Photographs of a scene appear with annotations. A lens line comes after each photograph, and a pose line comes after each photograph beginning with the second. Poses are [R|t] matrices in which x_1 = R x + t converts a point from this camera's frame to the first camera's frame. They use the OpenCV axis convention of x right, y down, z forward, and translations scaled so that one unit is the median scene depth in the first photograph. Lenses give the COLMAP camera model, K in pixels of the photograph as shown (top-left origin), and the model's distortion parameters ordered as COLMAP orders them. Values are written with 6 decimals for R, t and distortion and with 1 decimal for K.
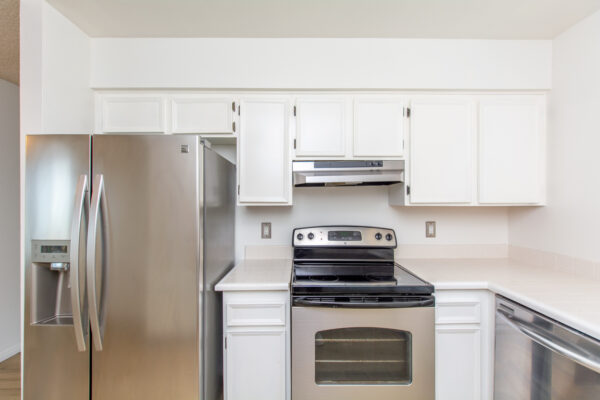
lens RADIAL K [[272.3, 0, 298.0], [0, 272.3, 206.4], [0, 0, 1]] dist [0.004413, 0.000135]
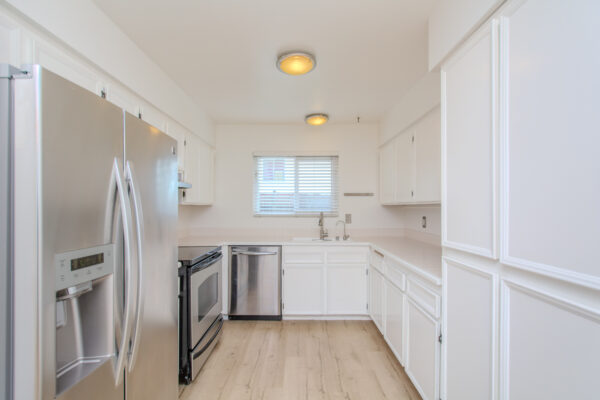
lens RADIAL K [[272.3, 0, 298.0], [0, 272.3, 206.4], [0, 0, 1]] dist [0.004413, 0.000135]
pose [[0.010790, 0.003806, 0.999935, -1.121375], [0.005402, 0.999978, -0.003865, 0.018314], [-0.999927, 0.005443, 0.010770, 0.338623]]
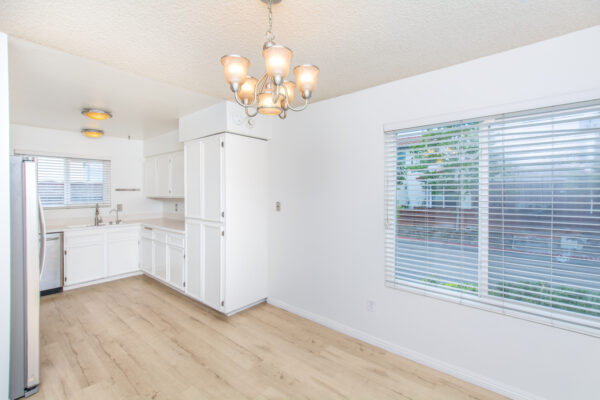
lens RADIAL K [[261.8, 0, 301.2], [0, 261.8, 196.7], [0, 0, 1]] dist [0.000071, -0.000036]
pose [[-0.768372, -0.003370, 0.639995, -2.142142], [0.009212, 0.999824, 0.016325, -0.032462], [-0.639938, 0.018439, -0.768205, 0.821970]]
